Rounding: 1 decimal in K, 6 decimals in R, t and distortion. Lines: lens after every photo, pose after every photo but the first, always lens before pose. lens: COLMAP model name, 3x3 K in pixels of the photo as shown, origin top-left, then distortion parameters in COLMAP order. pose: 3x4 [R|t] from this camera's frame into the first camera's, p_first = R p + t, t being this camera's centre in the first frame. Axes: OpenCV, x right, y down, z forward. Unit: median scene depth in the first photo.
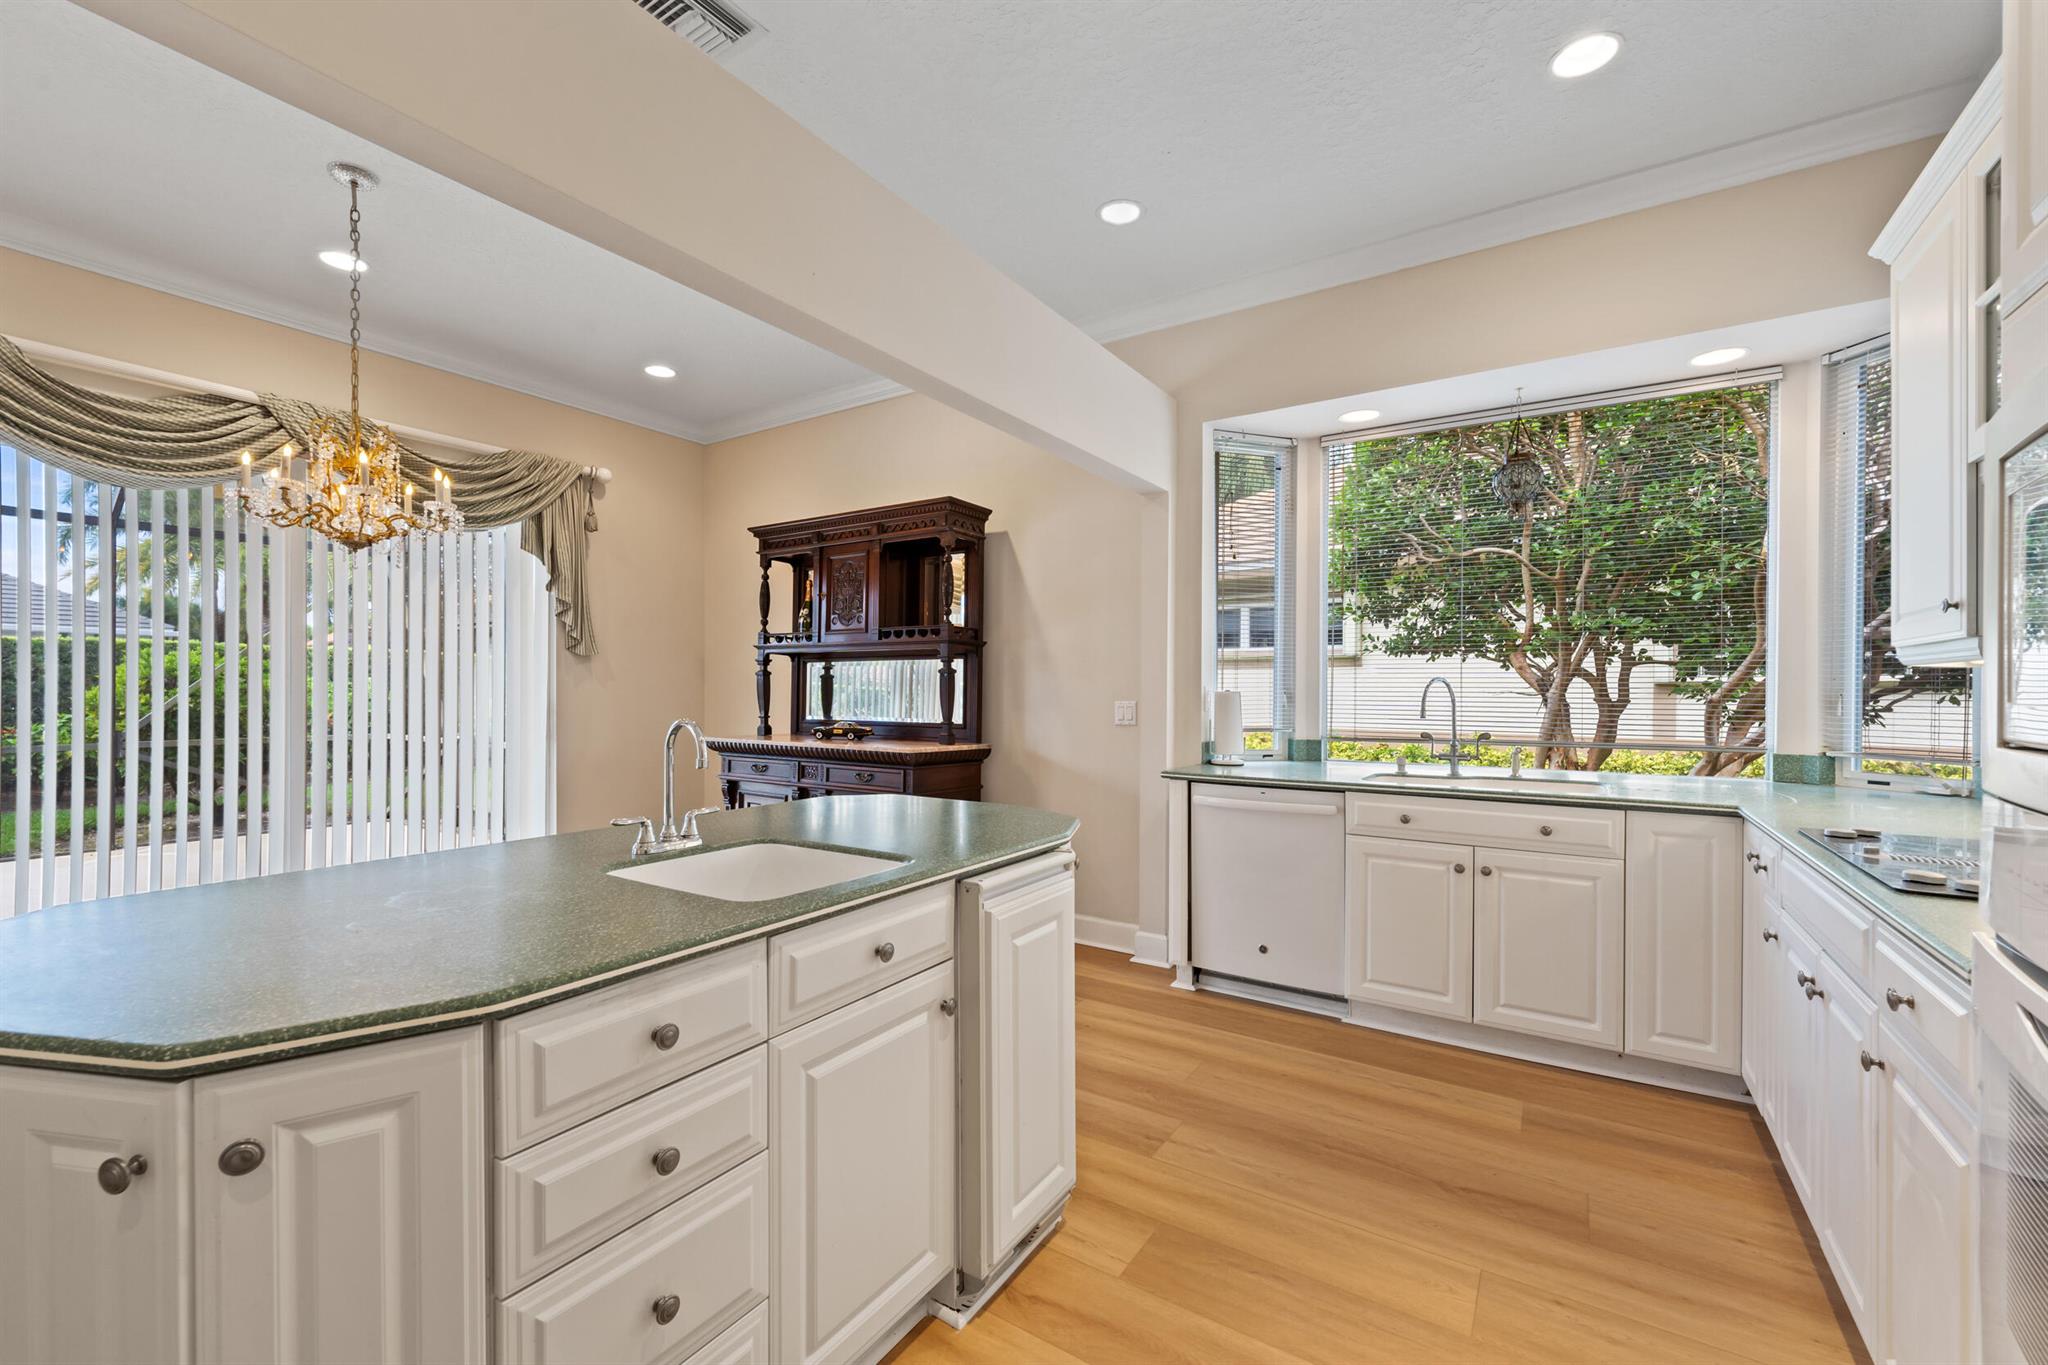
lens RADIAL K [[836.6, 0, 1020.3], [0, 836.6, 690.8], [0, 0, 1]] dist [0.000328, -0.000258]
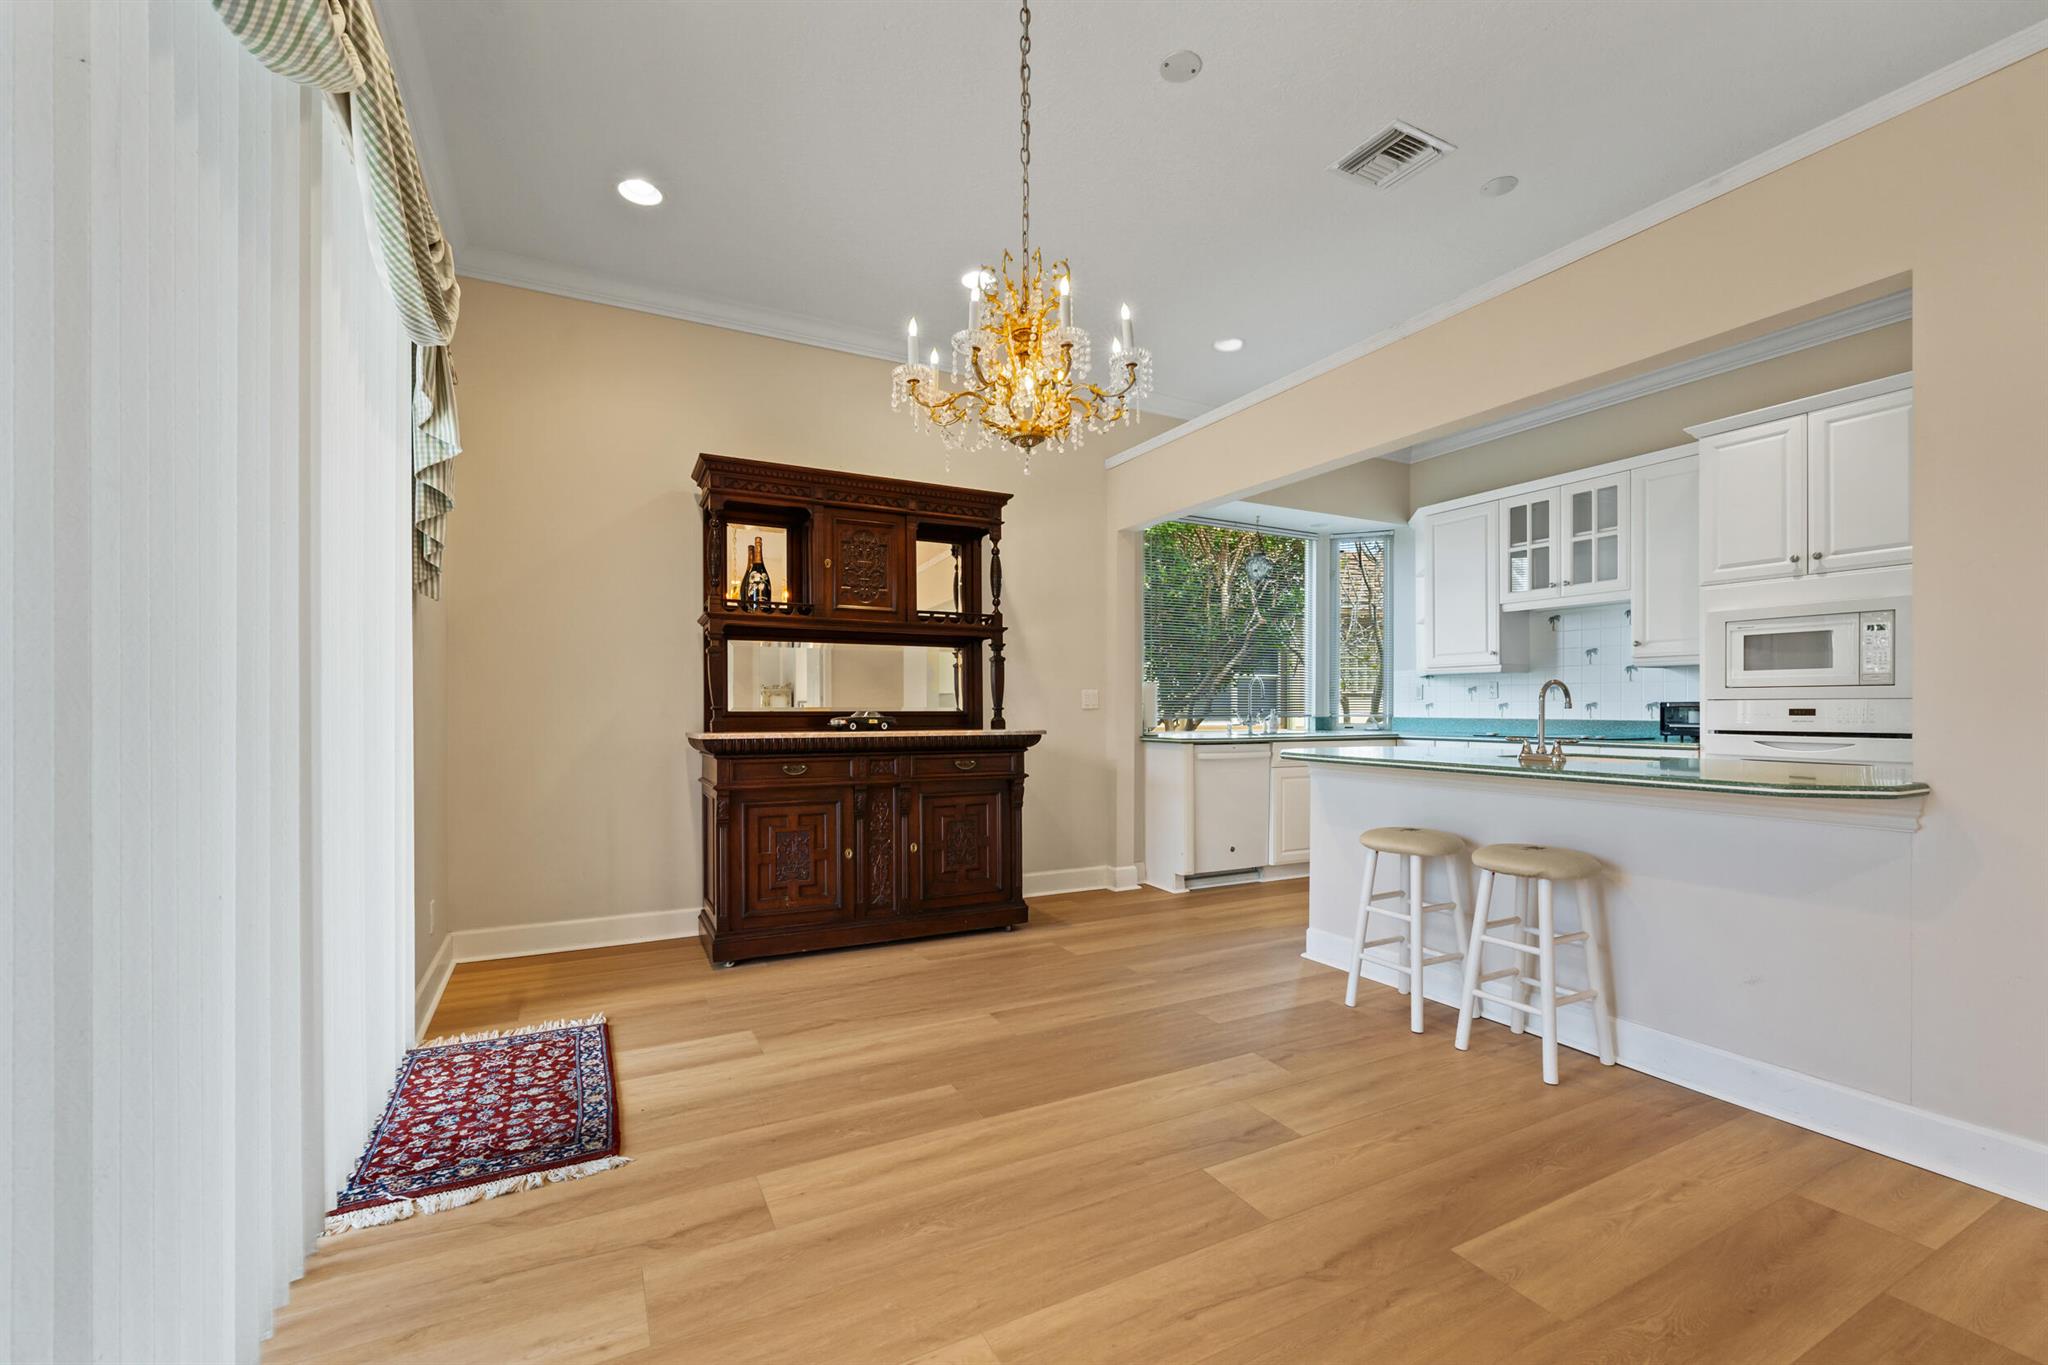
lens RADIAL K [[835.4, 0, 1017.5], [0, 835.4, 713.6], [0, 0, 1]] dist [0.000156, -0.000028]
pose [[0.494486, -0.010614, 0.869121, -0.919574], [0.003518, 0.999942, 0.010209, 0.031420], [-0.869178, -0.001990, 0.494495, 0.433399]]
